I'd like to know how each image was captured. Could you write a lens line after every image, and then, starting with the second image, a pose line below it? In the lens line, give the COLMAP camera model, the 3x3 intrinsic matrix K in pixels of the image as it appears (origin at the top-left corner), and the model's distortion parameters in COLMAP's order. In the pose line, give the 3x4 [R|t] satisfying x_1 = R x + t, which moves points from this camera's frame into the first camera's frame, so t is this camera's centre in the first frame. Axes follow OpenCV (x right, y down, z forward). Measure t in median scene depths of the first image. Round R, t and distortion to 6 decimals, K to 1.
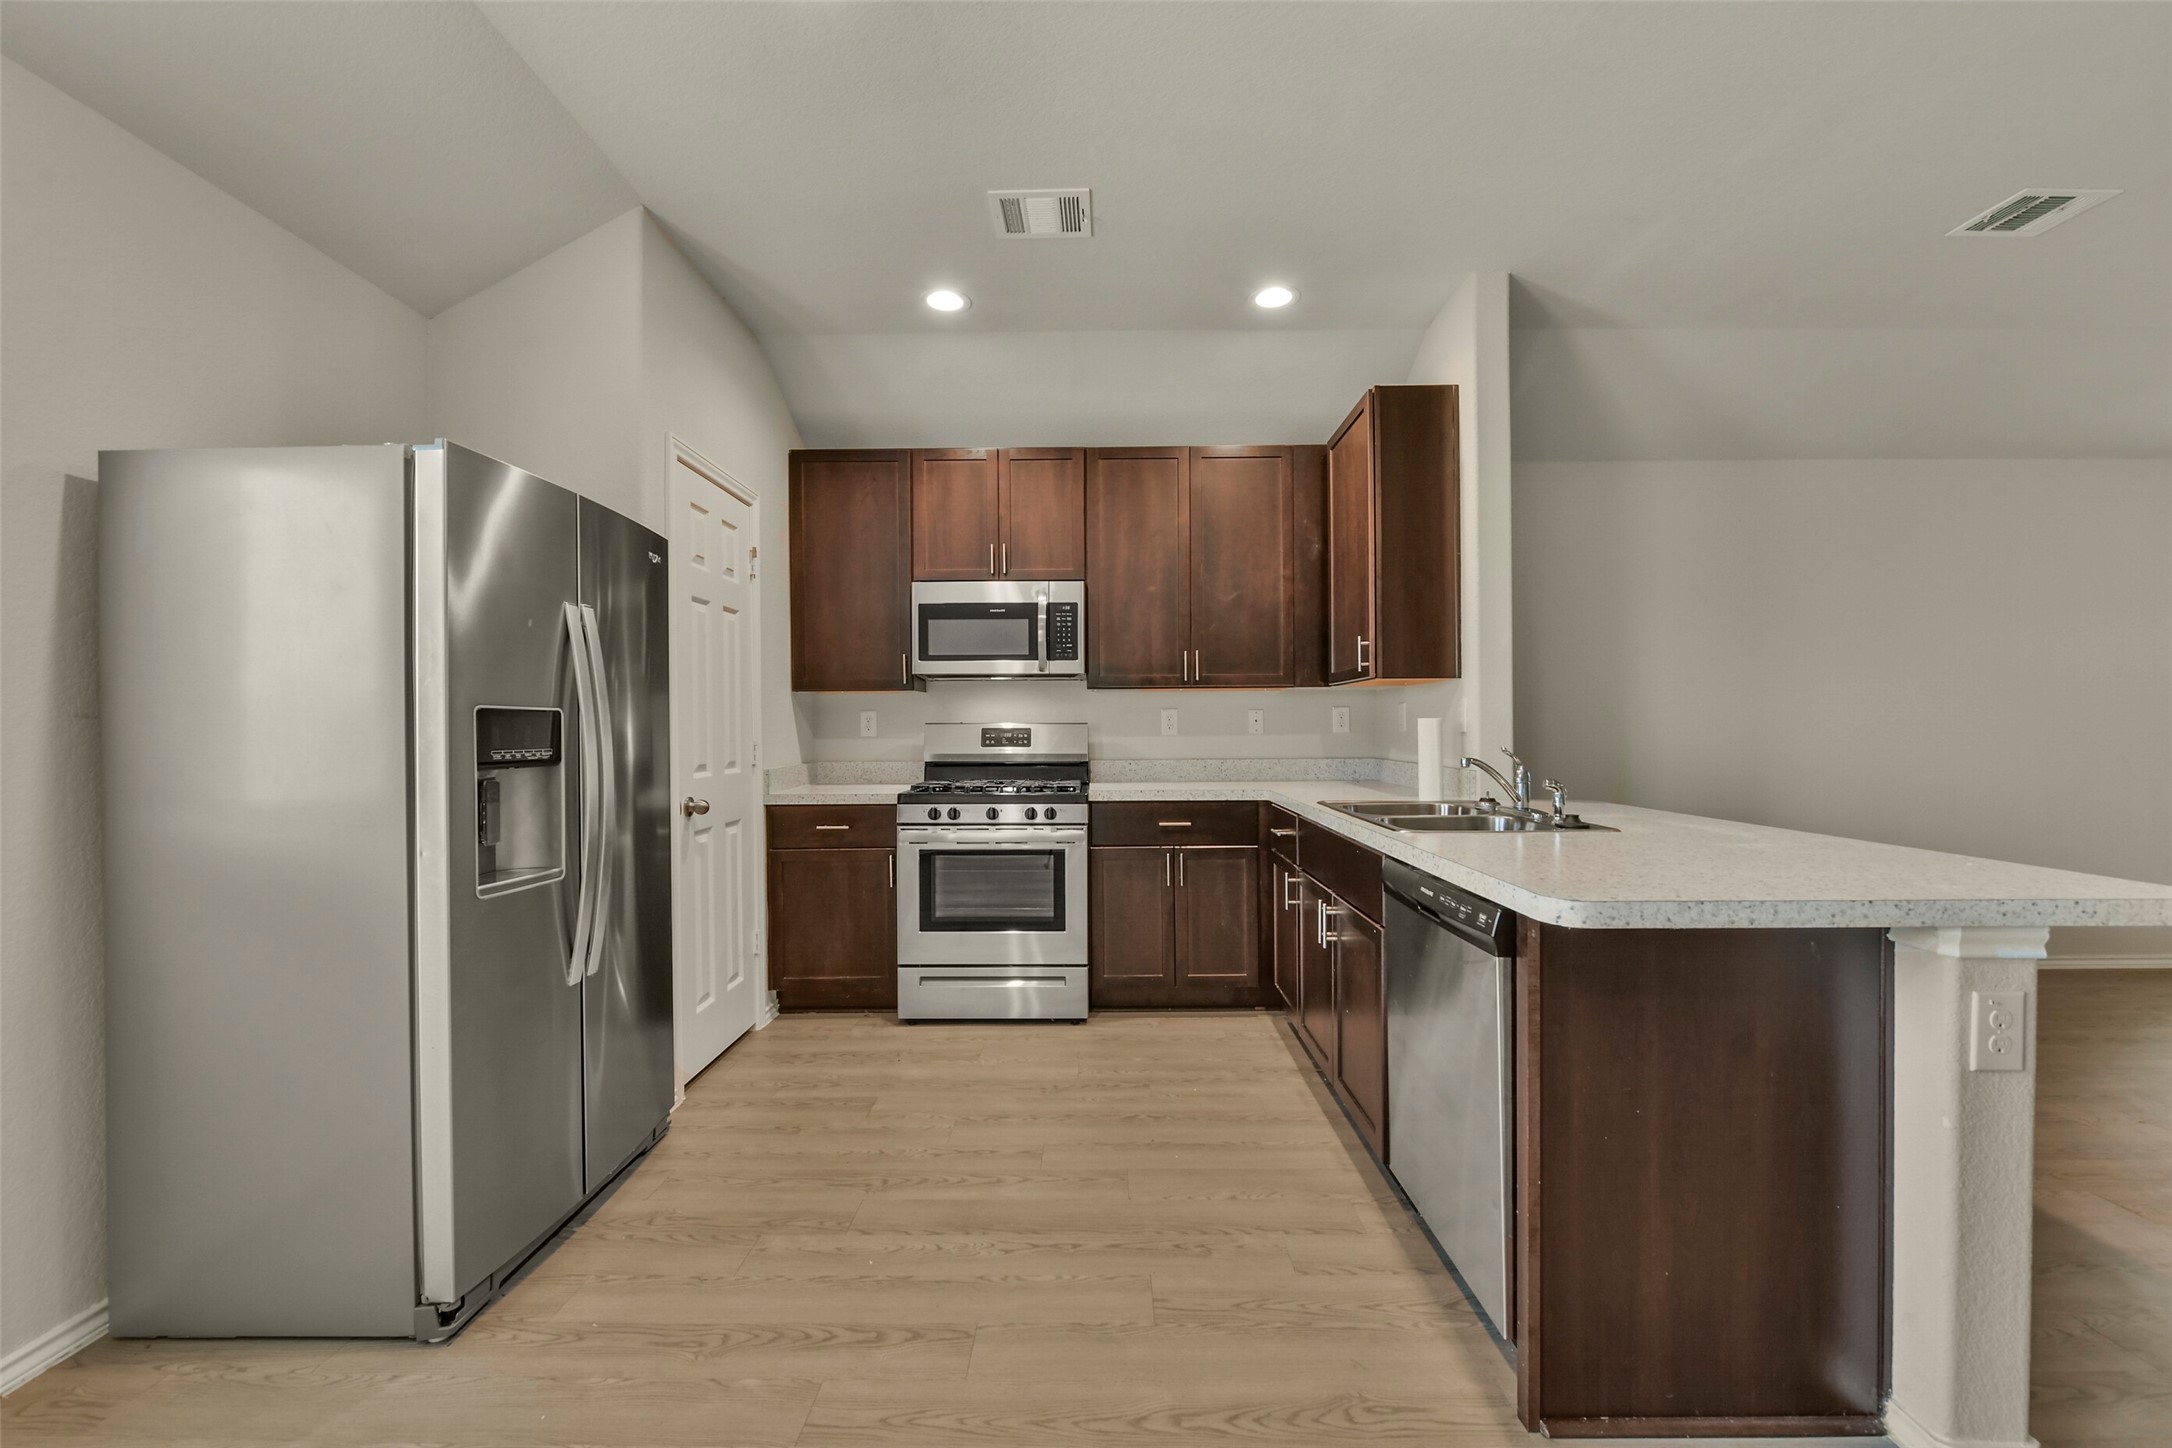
lens RADIAL K [[882.3, 0, 1091.1], [0, 882.3, 729.0], [0, 0, 1]] dist [-0.009929, -0.000055]
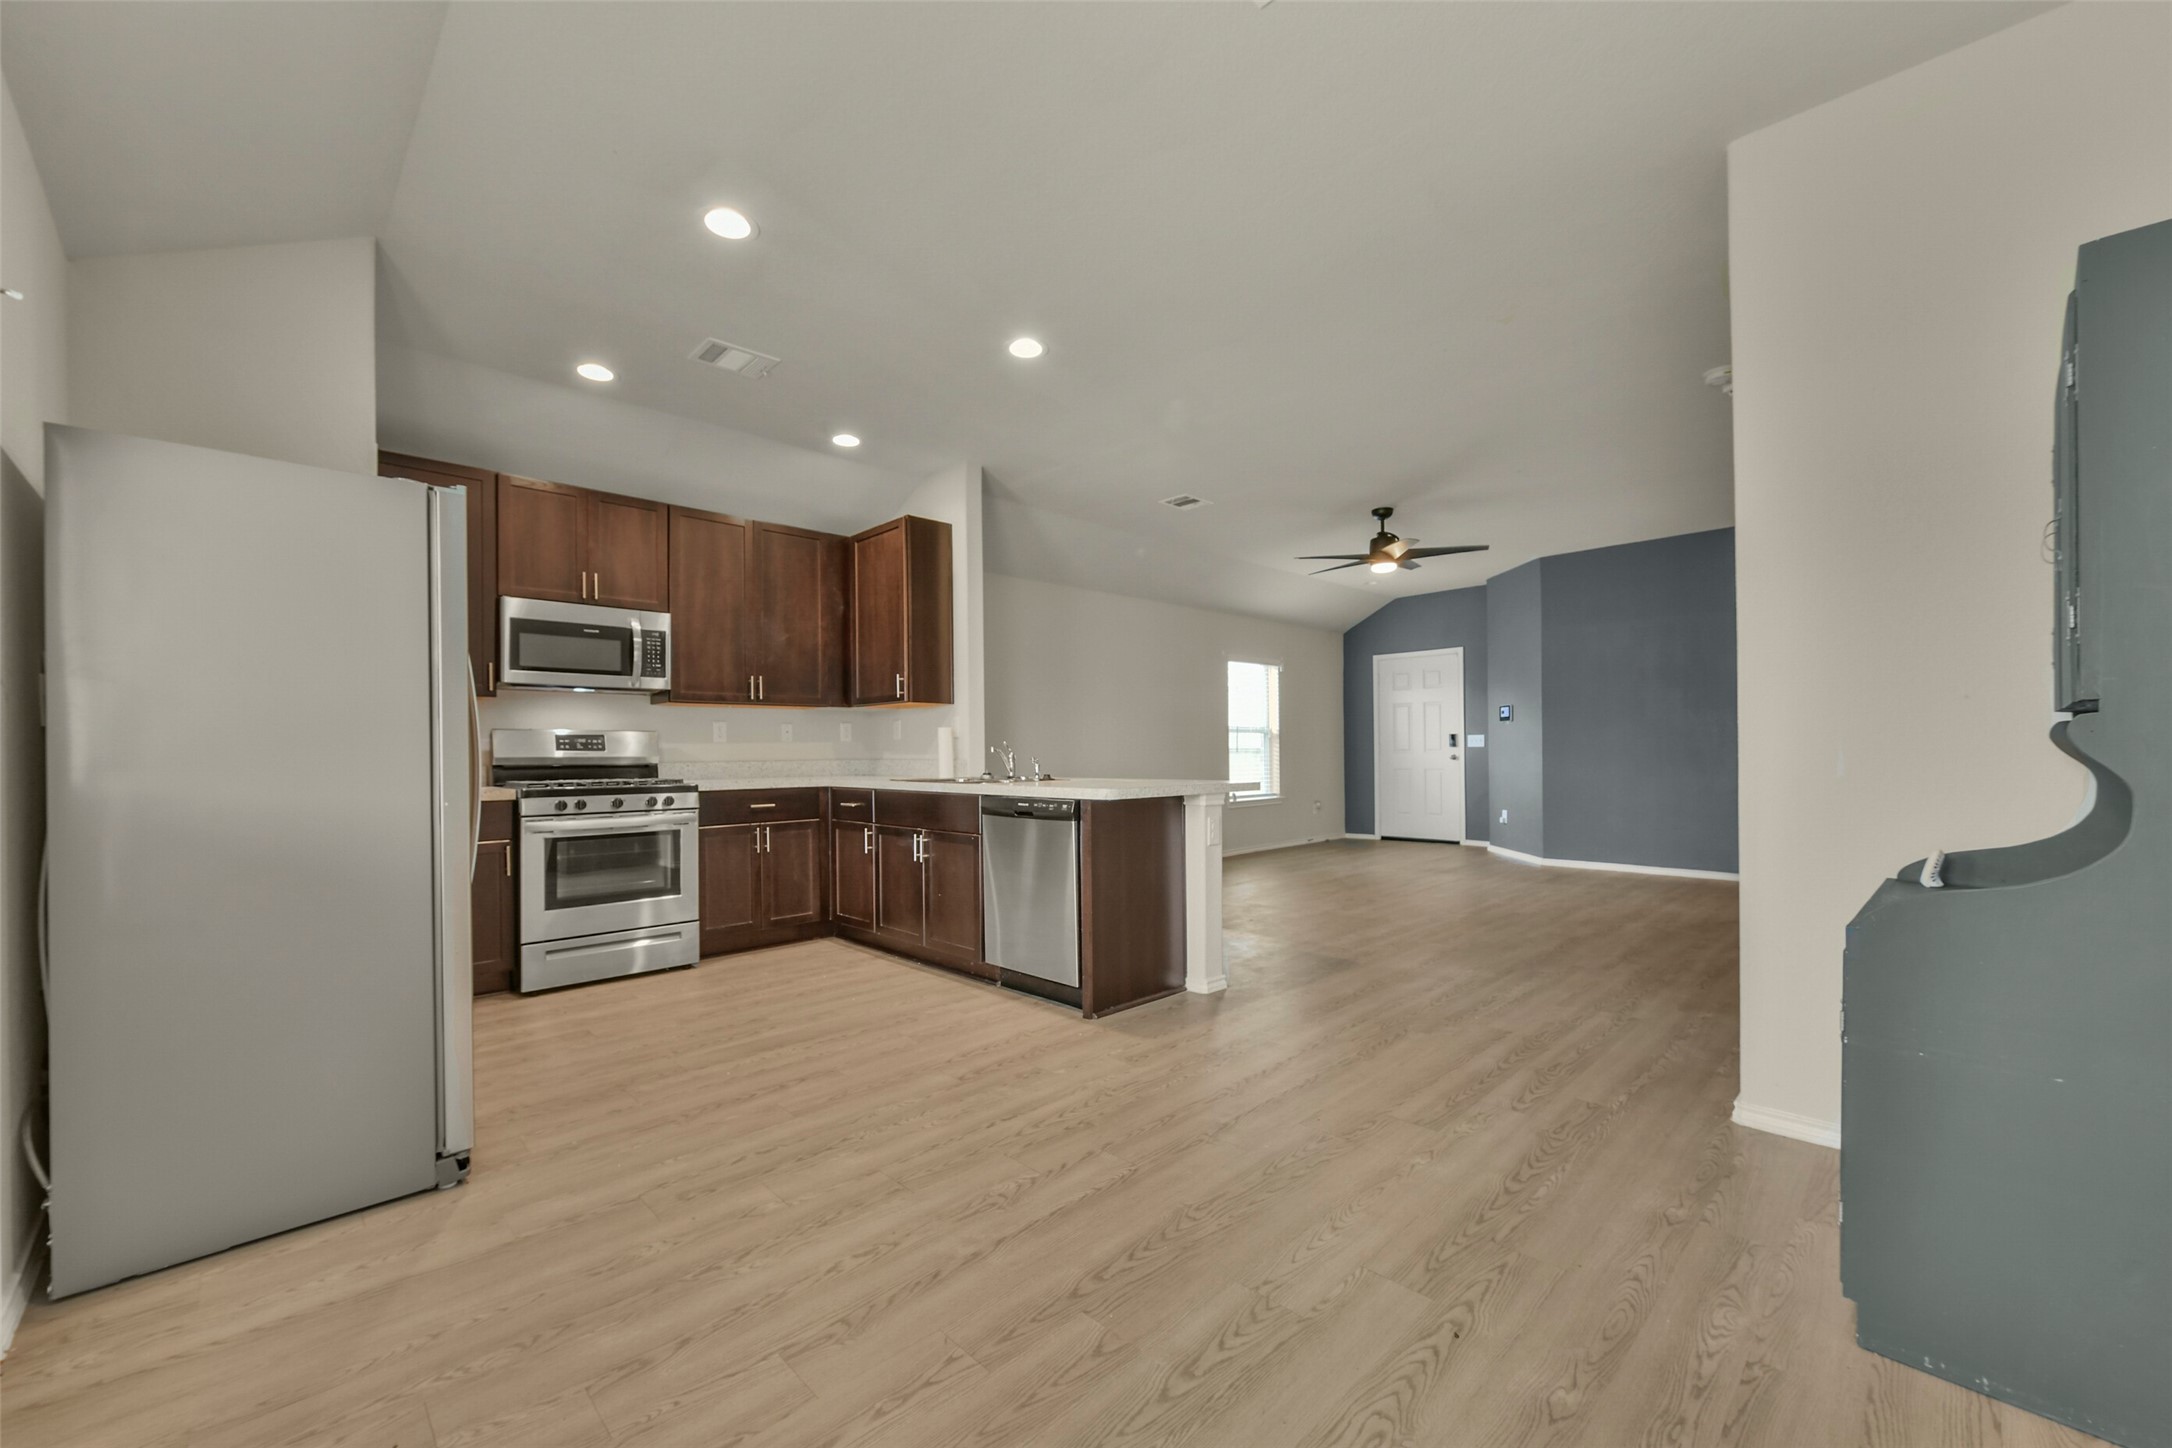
lens RADIAL K [[858.3, 0, 1098.4], [0, 858.3, 744.5], [0, 0, 1]] dist [-0.000545, -0.000023]
pose [[0.702422, 0.004945, 0.711744, -0.483284], [0.008156, 0.999854, -0.014995, 0.039625], [-0.711714, 0.016338, 0.702279, -0.280363]]
